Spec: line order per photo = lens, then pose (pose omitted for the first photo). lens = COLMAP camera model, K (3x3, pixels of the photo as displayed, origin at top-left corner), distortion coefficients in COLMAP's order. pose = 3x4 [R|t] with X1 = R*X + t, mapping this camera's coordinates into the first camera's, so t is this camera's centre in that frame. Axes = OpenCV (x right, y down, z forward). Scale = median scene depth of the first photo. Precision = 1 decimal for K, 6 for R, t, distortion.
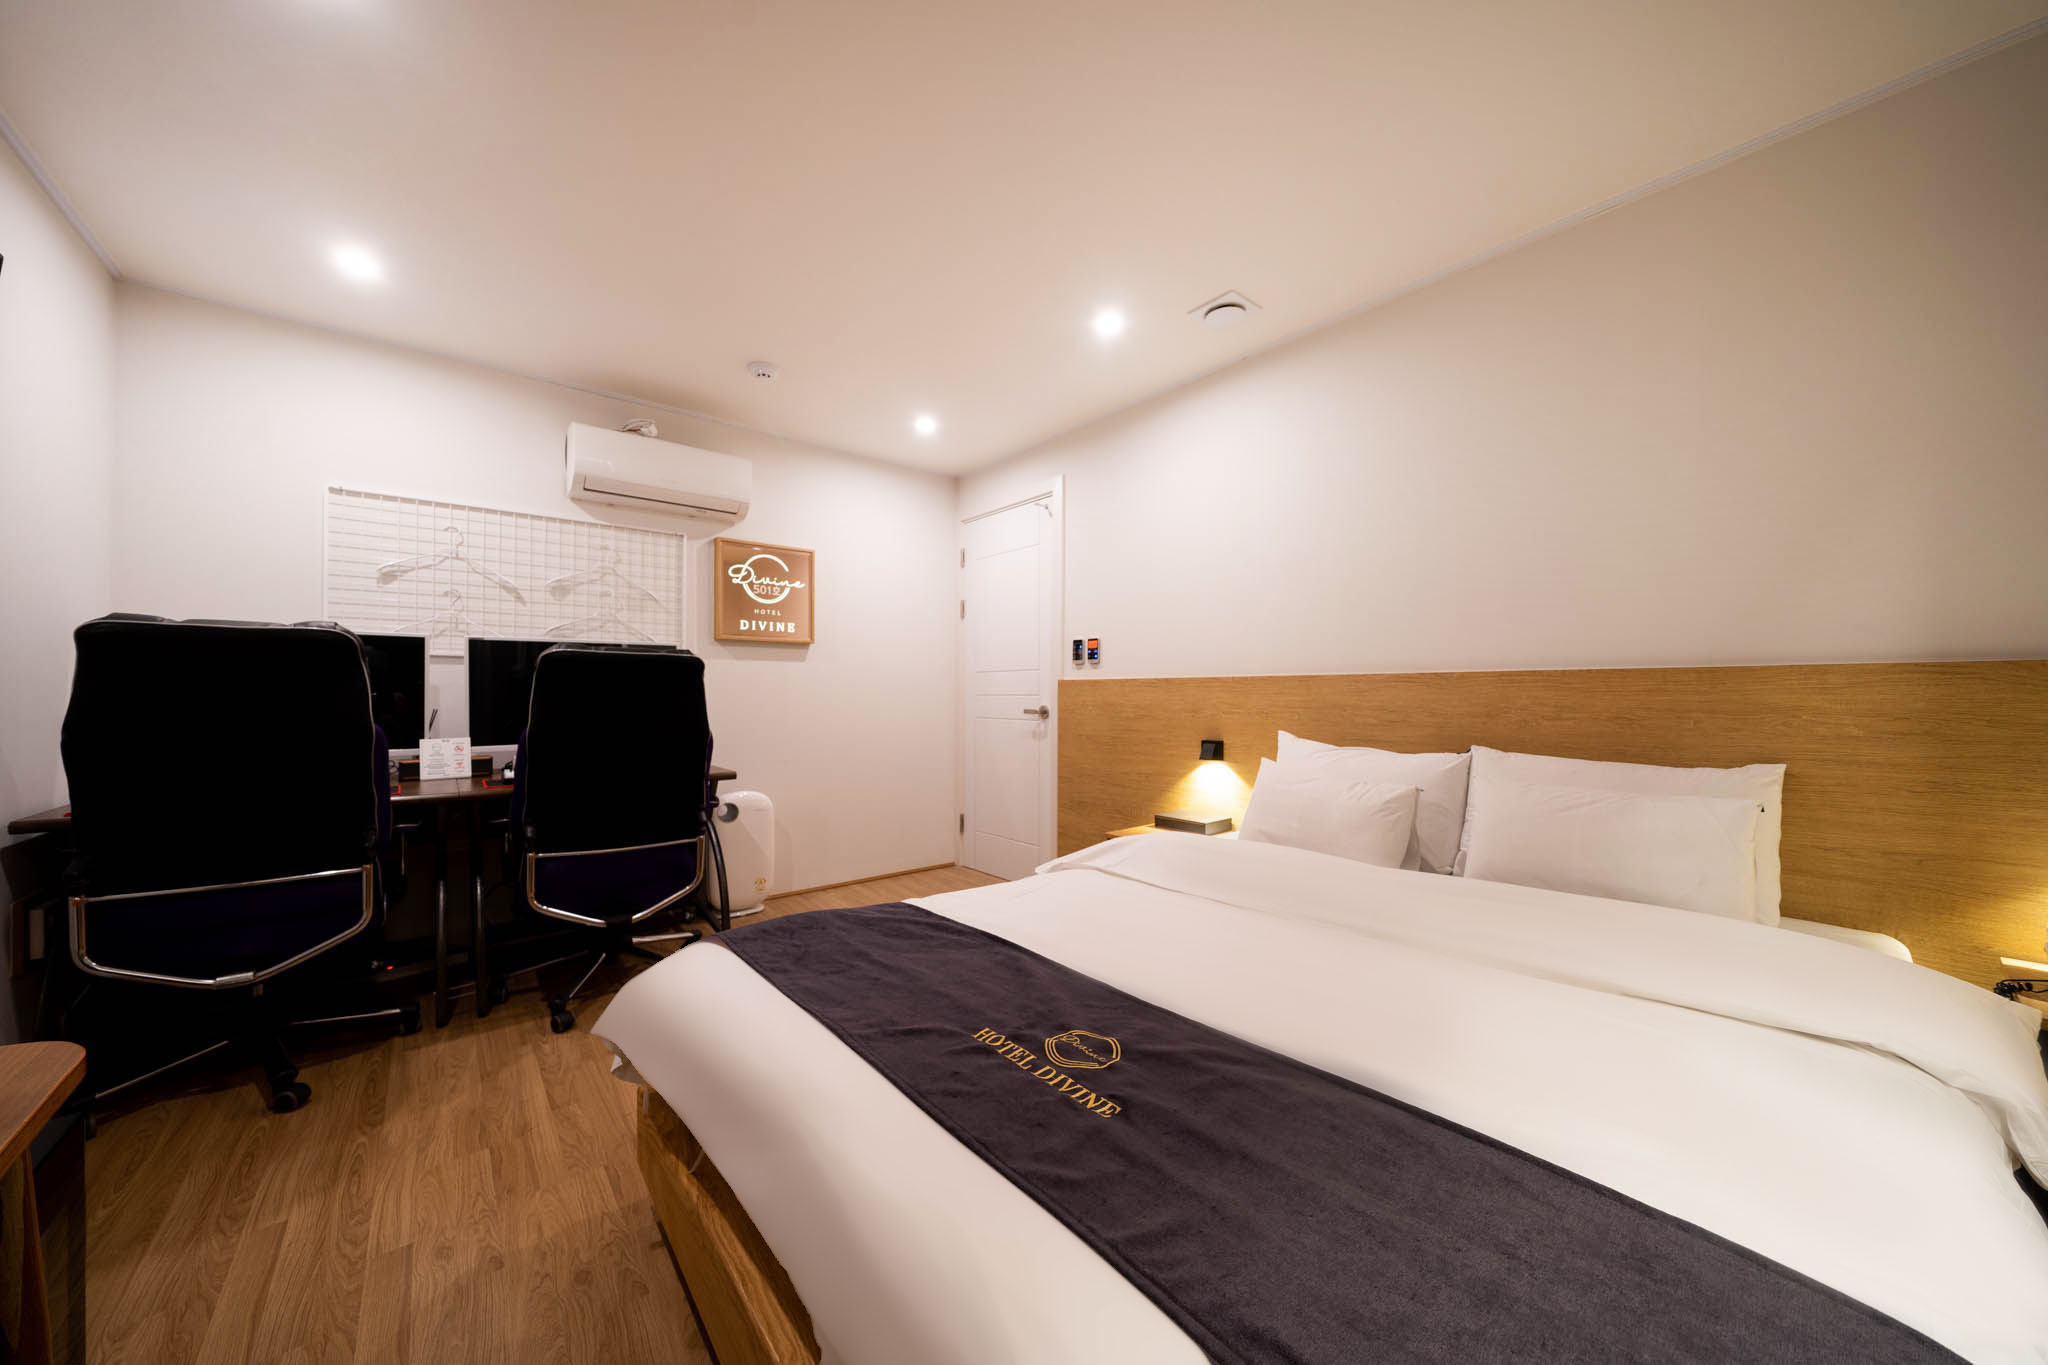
lens RADIAL K [[695.9, 0, 1020.2], [0, 695.9, 693.4], [0, 0, 1]] dist [-0.001565, -0.000052]
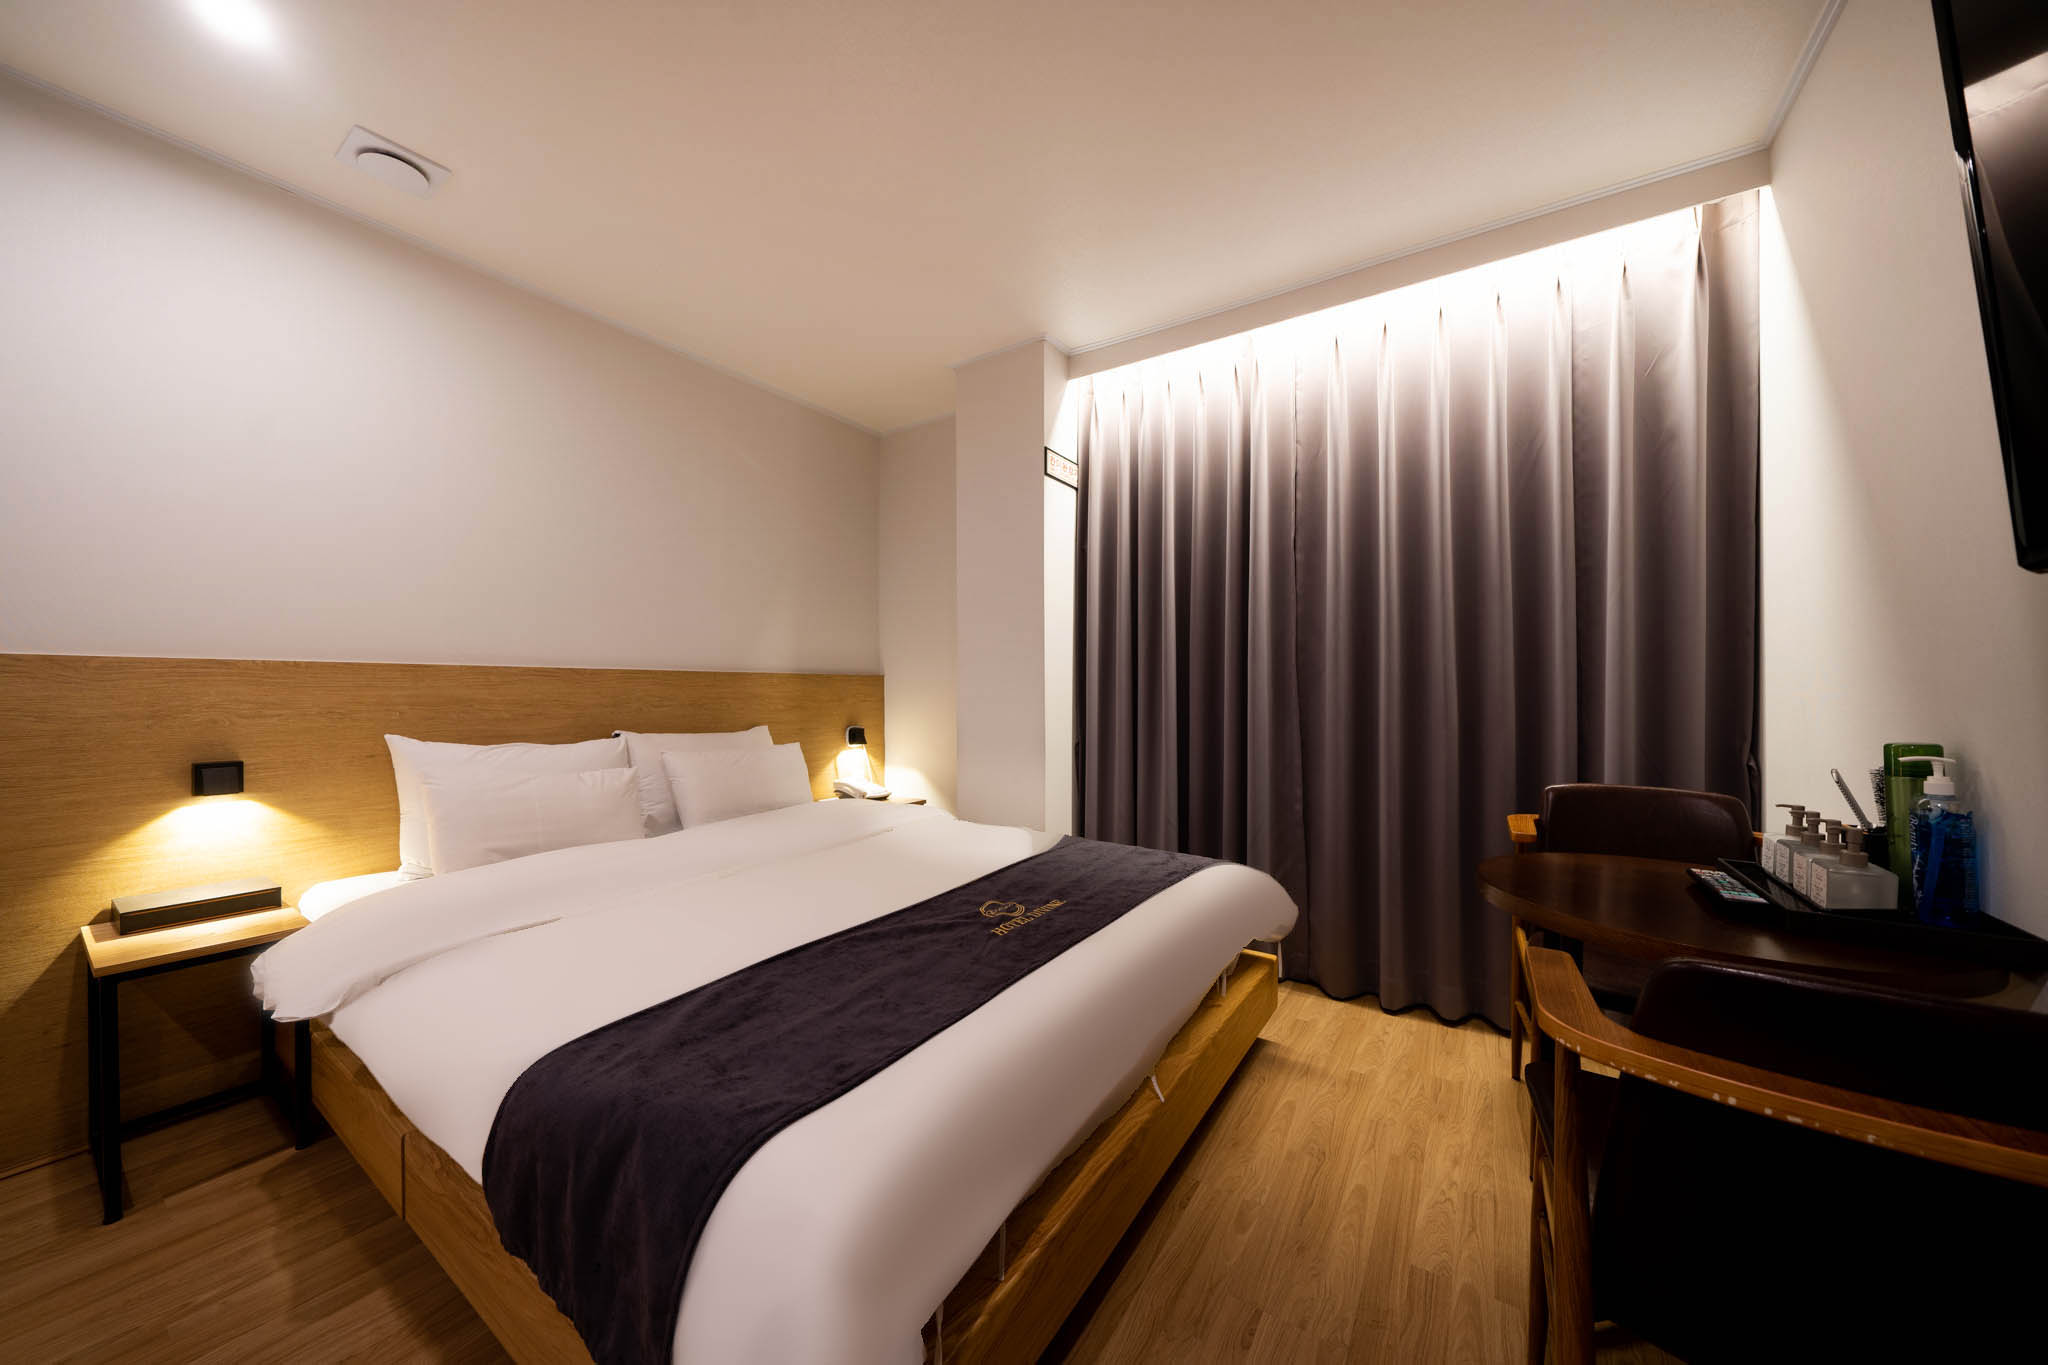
lens RADIAL K [[695.9, 0, 1019.9], [0, 695.9, 690.9], [0, 0, 1]] dist [-0.001565, -0.000052]
pose [[-0.274087, -0.001262, 0.961704, -0.681277], [-0.000963, 0.999999, 0.001038, 0.004387], [-0.961704, -0.000641, -0.274088, 0.653842]]
